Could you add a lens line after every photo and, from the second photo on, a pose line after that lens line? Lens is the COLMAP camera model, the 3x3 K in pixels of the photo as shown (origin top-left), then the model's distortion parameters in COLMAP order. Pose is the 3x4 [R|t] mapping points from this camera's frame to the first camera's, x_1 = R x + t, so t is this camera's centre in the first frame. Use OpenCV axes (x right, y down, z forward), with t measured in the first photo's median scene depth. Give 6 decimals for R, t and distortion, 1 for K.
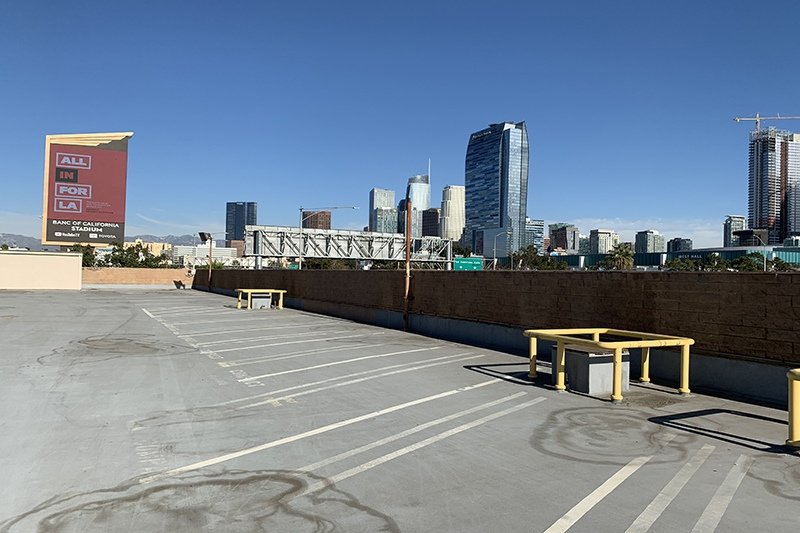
lens RADIAL K [[604.2, 0, 400.0], [0, 604.2, 266.5], [0, 0, 1]] dist [0.142113, -0.271909]
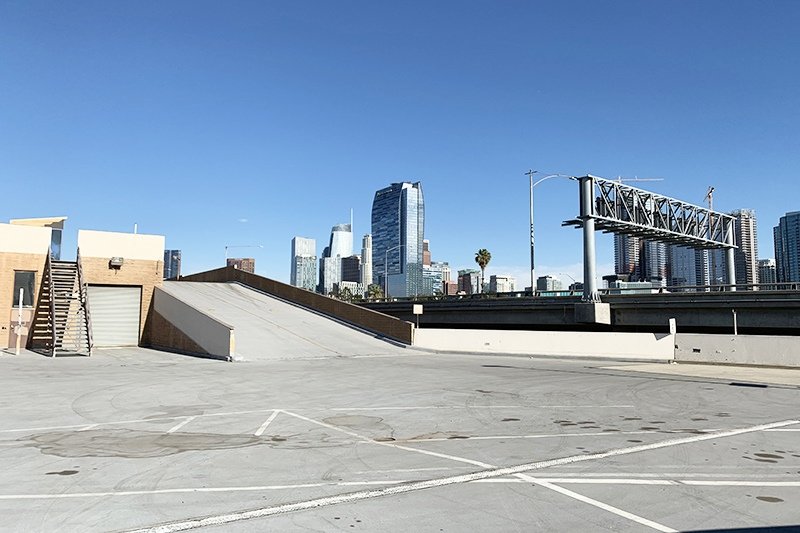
lens RADIAL K [[607.7, 0, 405.2], [0, 607.7, 256.2], [0, 0, 1]] dist [0.074210, -0.087245]
pose [[0.993544, -0.001569, 0.113437, 0.045756], [0.011971, 0.995772, -0.091074, 0.006562], [-0.112814, 0.091844, 0.989362, -0.122040]]
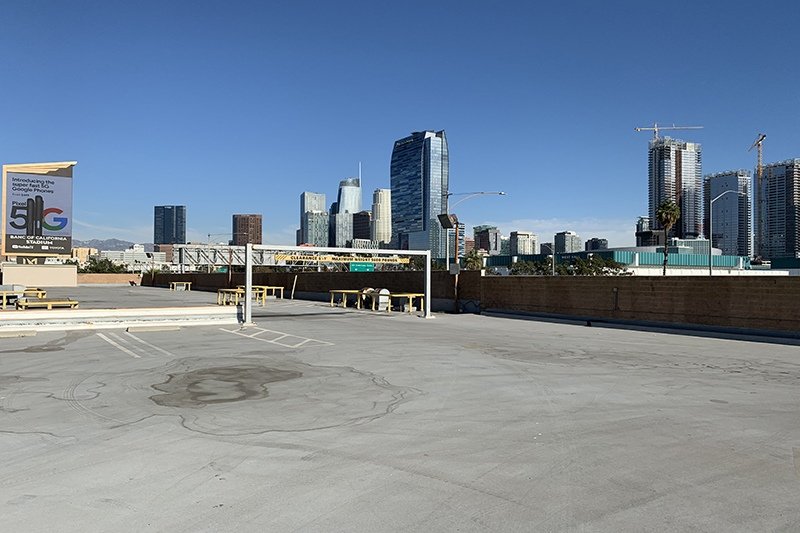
lens RADIAL K [[605.2, 0, 397.0], [0, 605.2, 283.3], [0, 0, 1]] dist [0.082559, -0.158818]
pose [[0.994938, -0.016349, 0.099152, 0.012959], [0.013877, 0.999577, 0.025577, -0.000208], [-0.099528, -0.024071, 0.994744, -0.049767]]
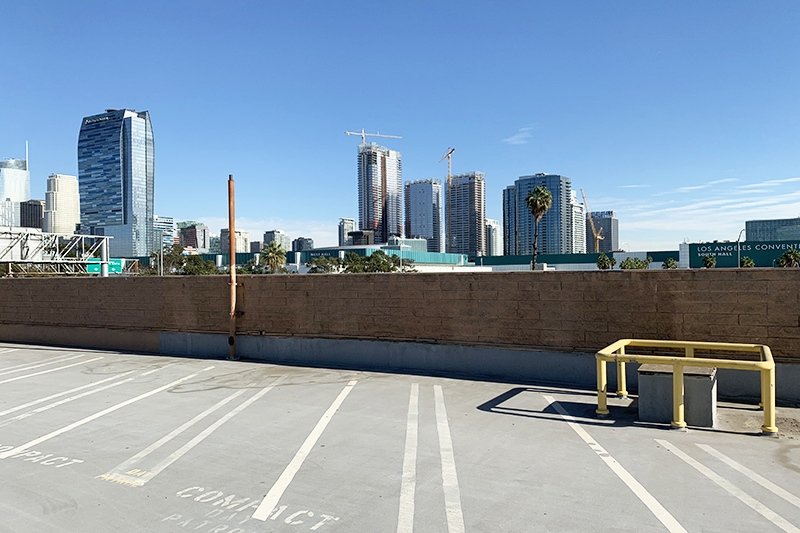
lens RADIAL K [[607.6, 0, 400.0], [0, 607.6, 266.5], [0, 0, 1]] dist [0.075032, -0.090454]
pose [[0.830179, -0.020655, 0.557115, -0.005590], [0.019699, 0.999776, 0.007713, -0.000159], [-0.557149, 0.004572, 0.830400, 0.006822]]
